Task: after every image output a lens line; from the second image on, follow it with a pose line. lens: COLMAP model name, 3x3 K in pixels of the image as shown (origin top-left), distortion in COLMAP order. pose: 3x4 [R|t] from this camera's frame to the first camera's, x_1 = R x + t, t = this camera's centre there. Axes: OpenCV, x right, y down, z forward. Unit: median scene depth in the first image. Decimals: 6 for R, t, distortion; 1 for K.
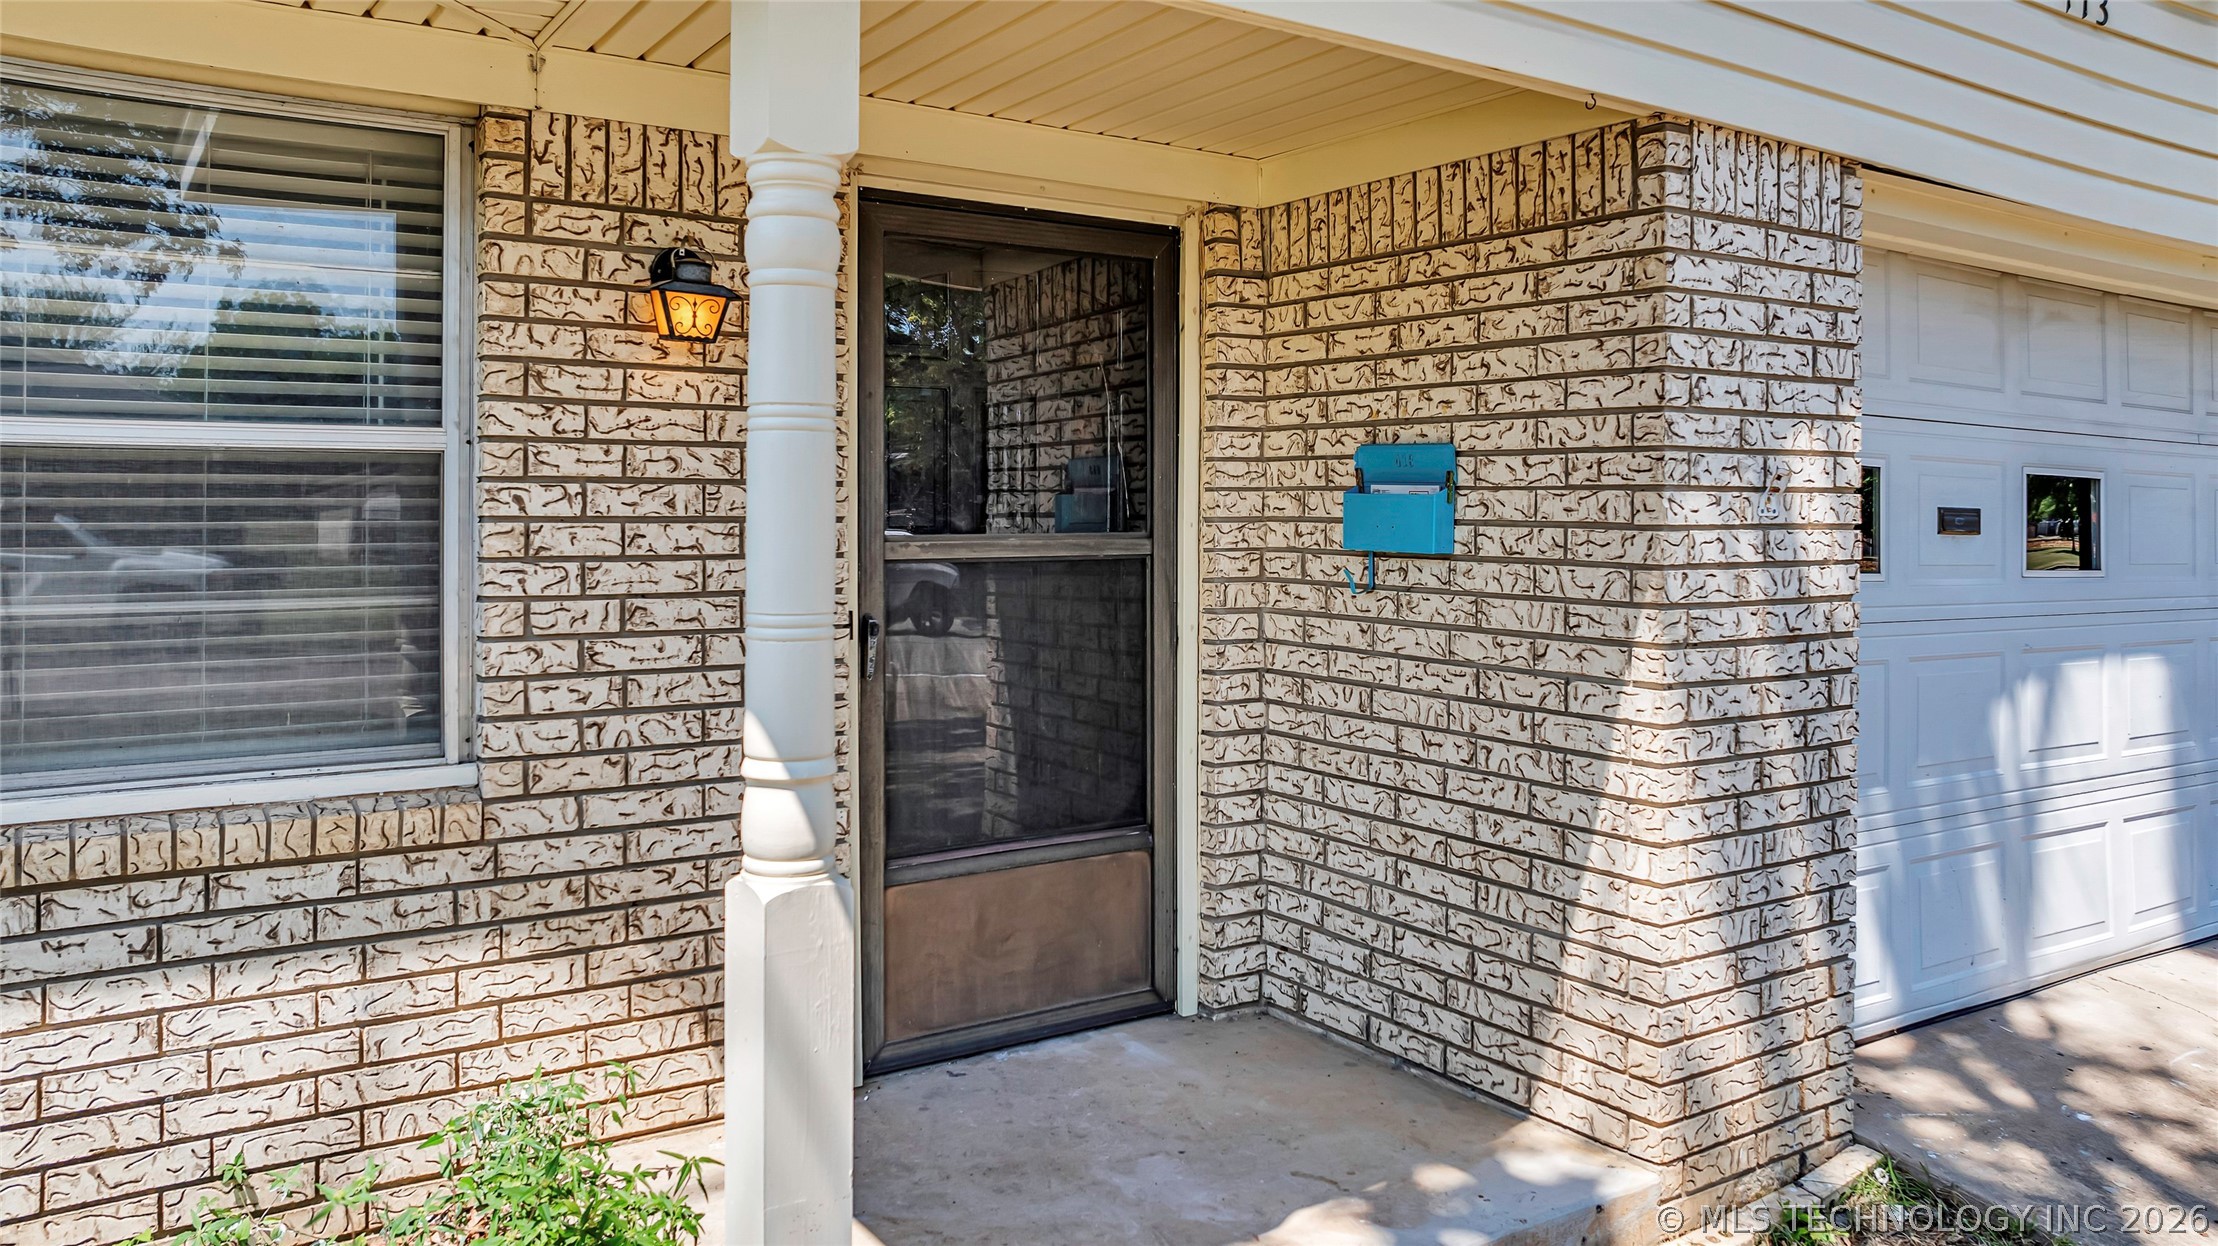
lens RADIAL K [[1564.2, 0, 1079.3], [0, 1564.2, 525.3], [0, 0, 1]] dist [0.003688, -0.000460]
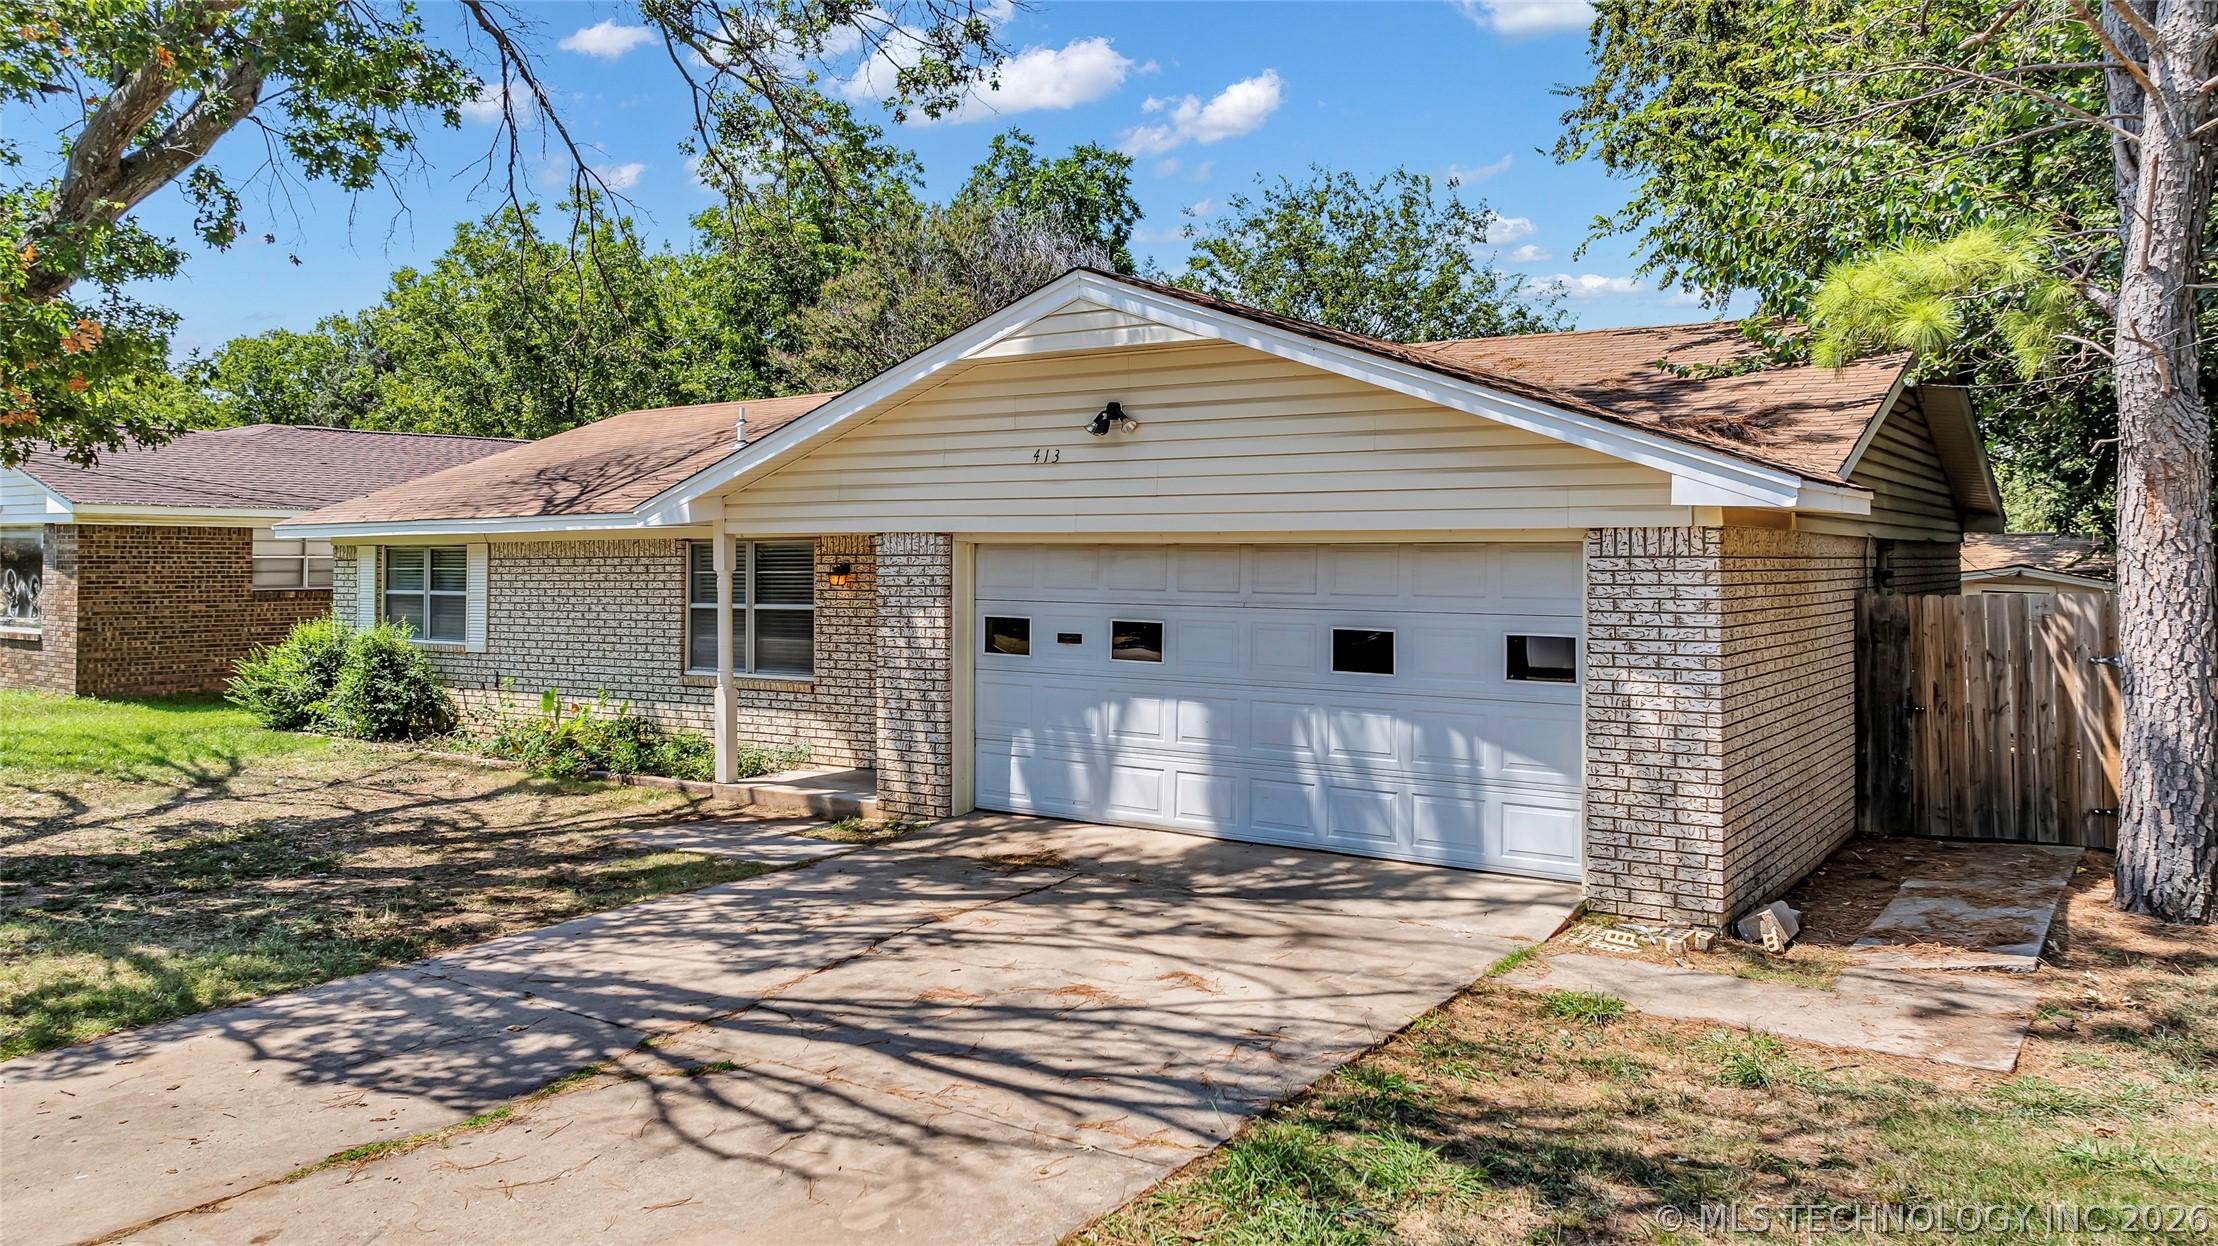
lens RADIAL K [[1564.2, 0, 1120.8], [0, 1564.2, 553.2], [0, 0, 1]] dist [0.003688, -0.000460]
pose [[0.376384, -0.009539, -0.926415, 3.850860], [0.000381, 0.999949, -0.010141, -0.152334], [0.926464, 0.003464, 0.376368, 0.079075]]
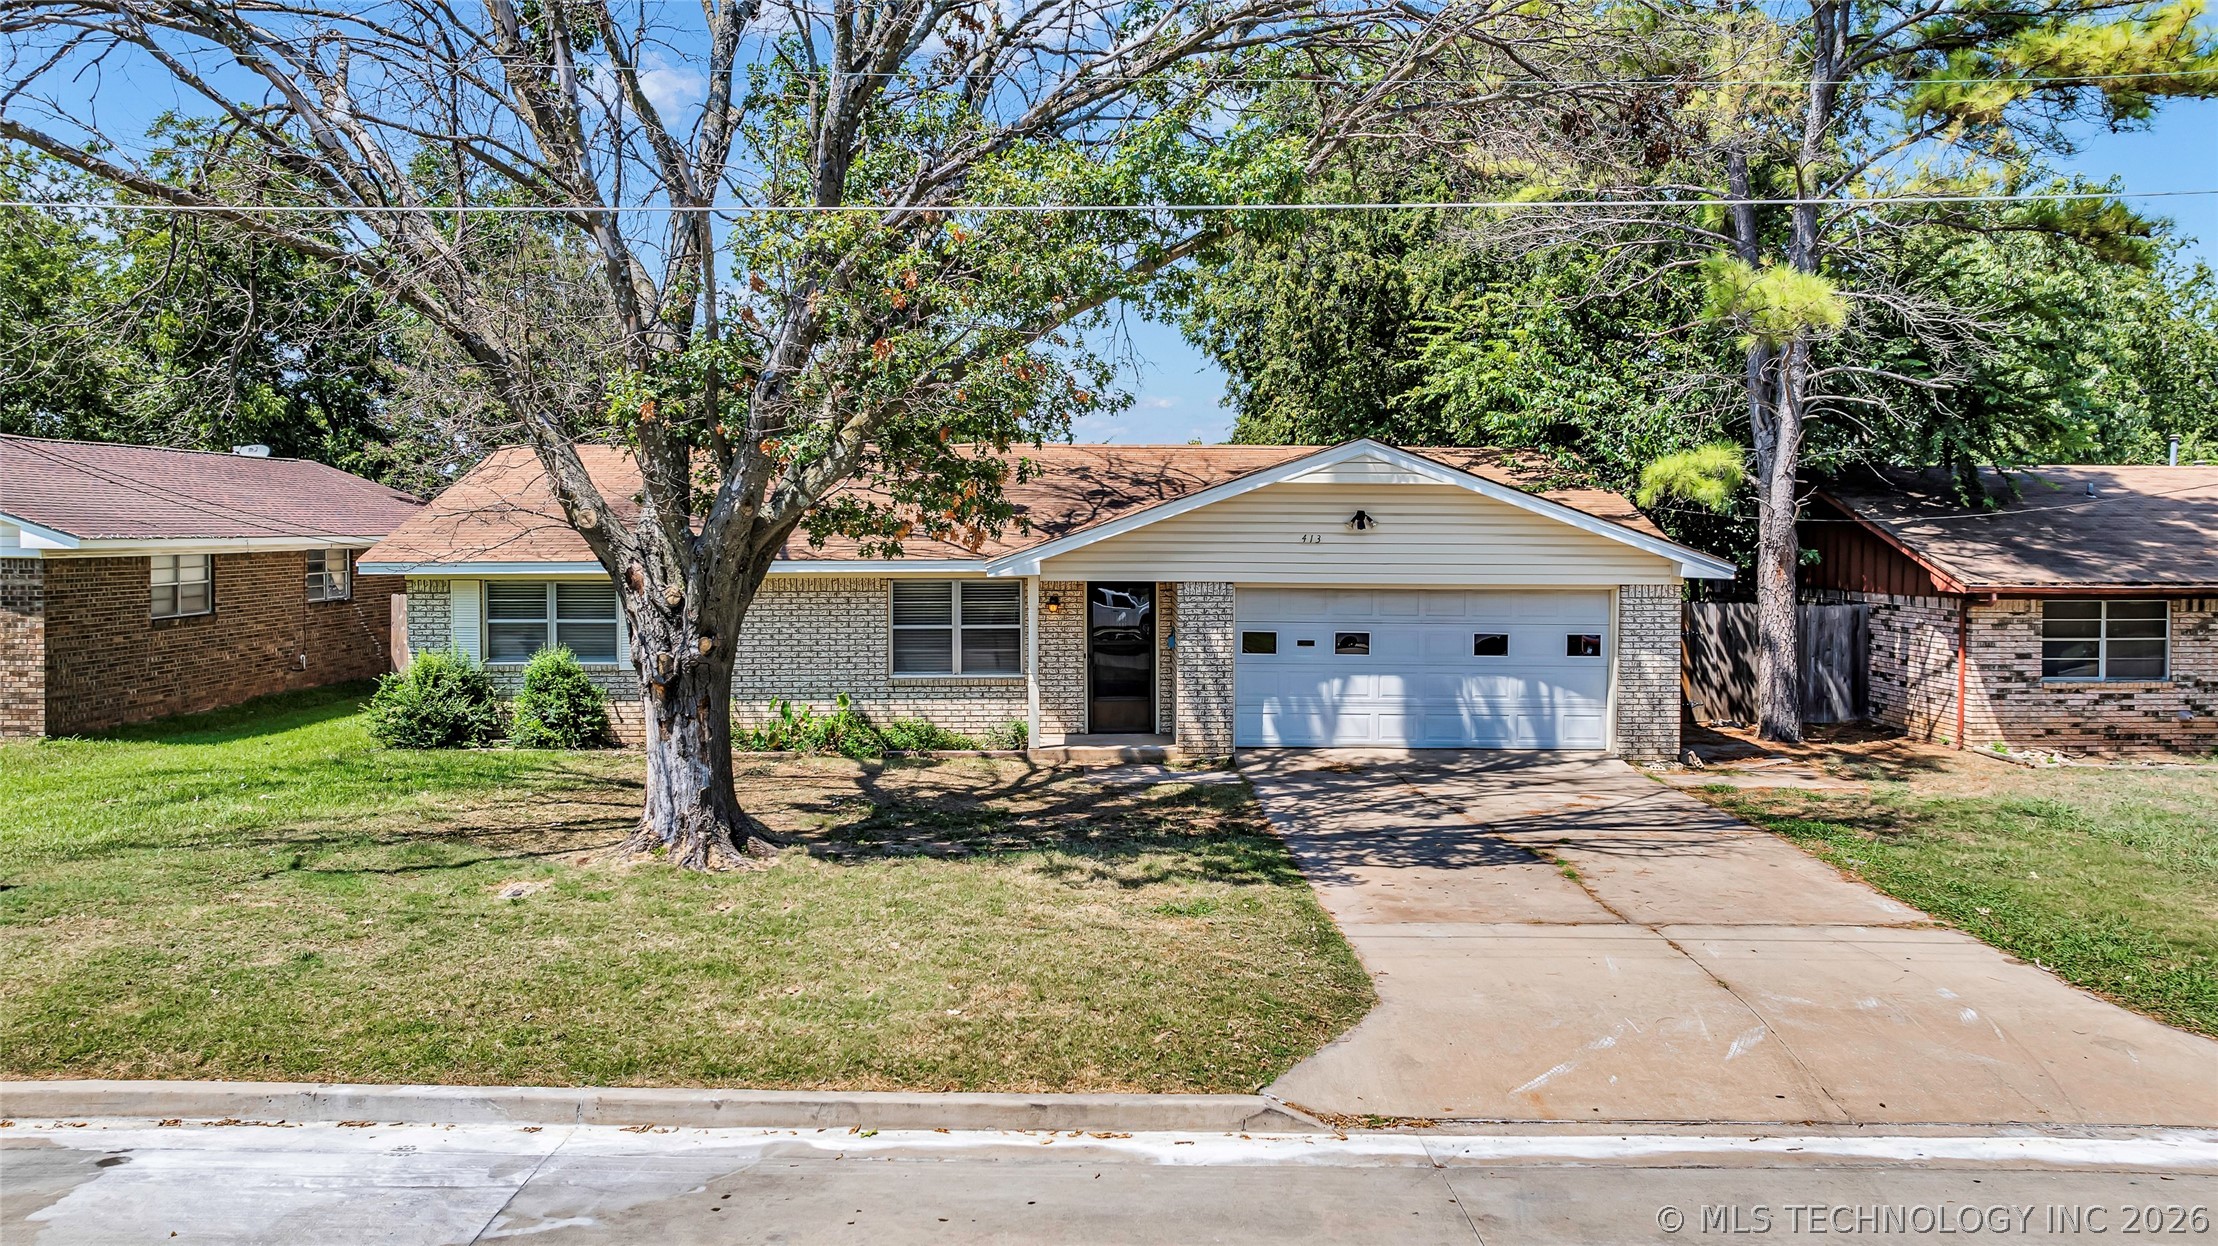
lens RADIAL K [[1564.2, 0, 1113.9], [0, 1564.2, 614.5], [0, 0, 1]] dist [0.003688, -0.000460]
pose [[0.840890, 0.026557, -0.540555, 3.221165], [0.000799, 0.998733, 0.050309, -0.401239], [0.541206, -0.042737, 0.839803, -3.997270]]
